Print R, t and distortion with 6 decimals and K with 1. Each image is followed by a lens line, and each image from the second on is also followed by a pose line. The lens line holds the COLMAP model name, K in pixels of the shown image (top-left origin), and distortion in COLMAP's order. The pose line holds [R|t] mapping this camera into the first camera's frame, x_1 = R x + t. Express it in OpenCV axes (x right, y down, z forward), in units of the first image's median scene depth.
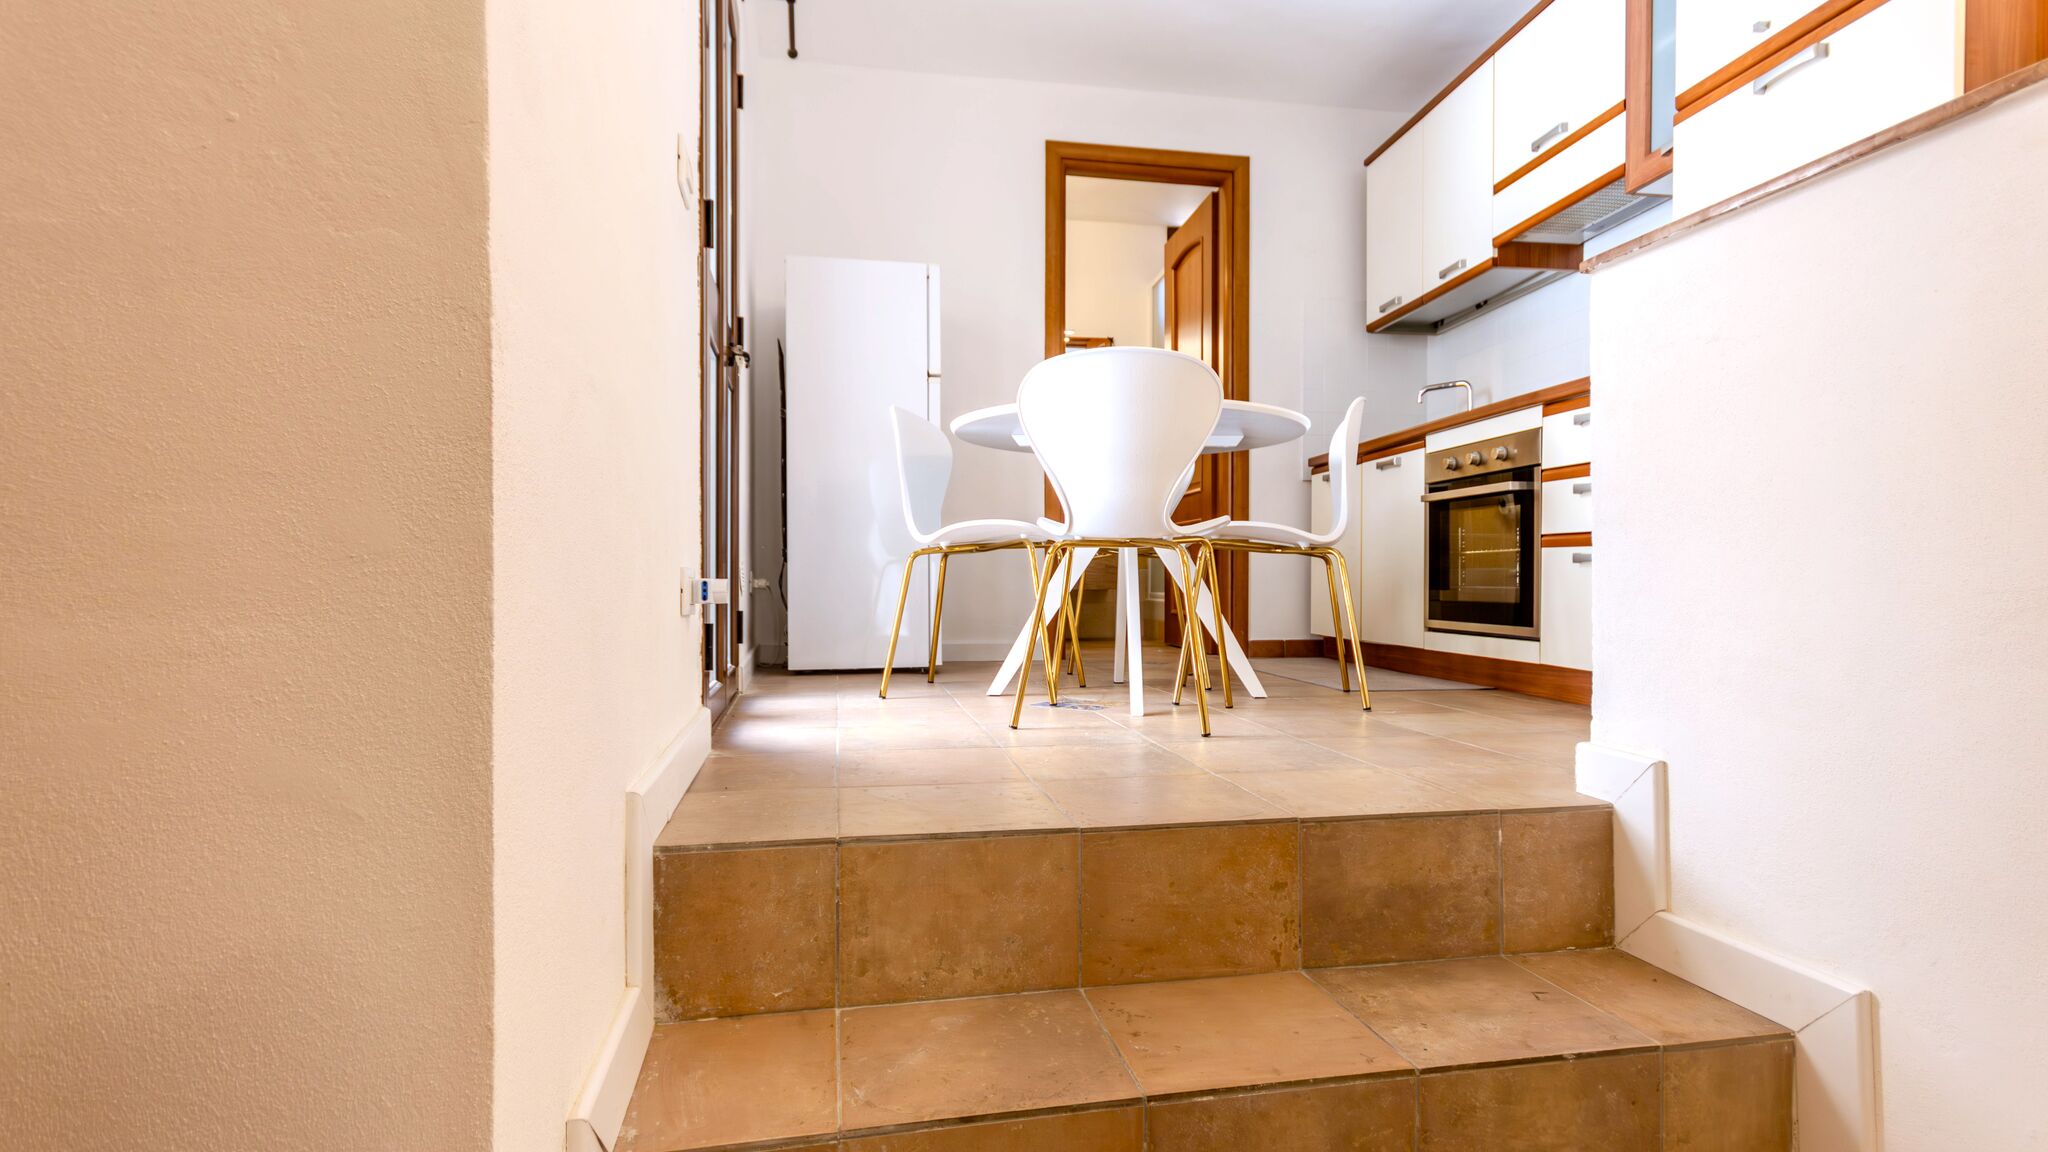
lens RADIAL K [[984.9, 0, 1024.0], [0, 984.9, 576.0], [0, 0, 1]] dist [0.000406, -0.000291]
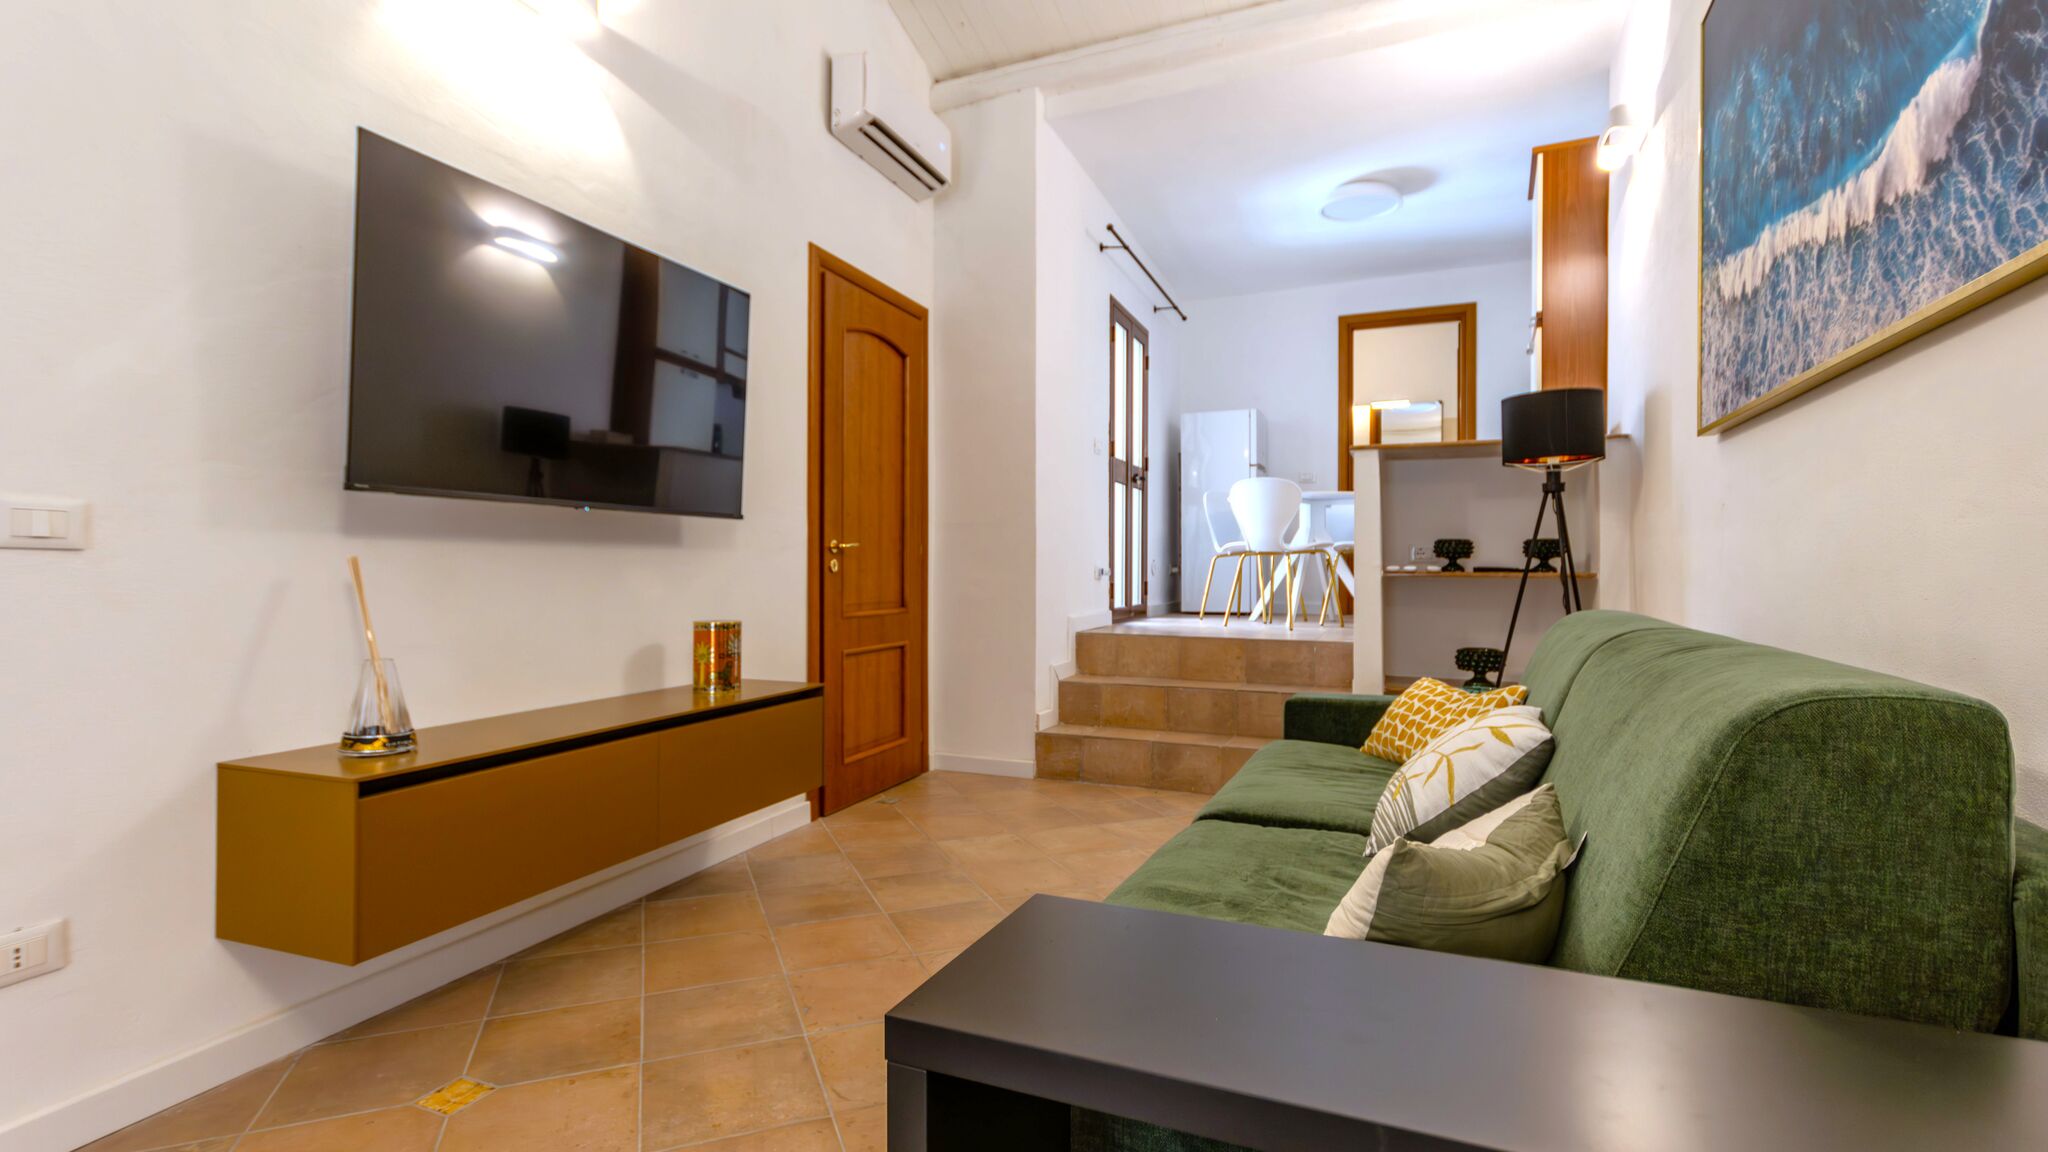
lens RADIAL K [[972.3, 0, 984.1], [0, 972.3, 568.3], [0, 0, 1]] dist [0.016372, -0.006568]
pose [[0.822949, 0.003923, -0.568102, 0.661984], [-0.000651, 0.999982, 0.005962, -0.009022], [0.568115, -0.004536, 0.822937, -1.050353]]
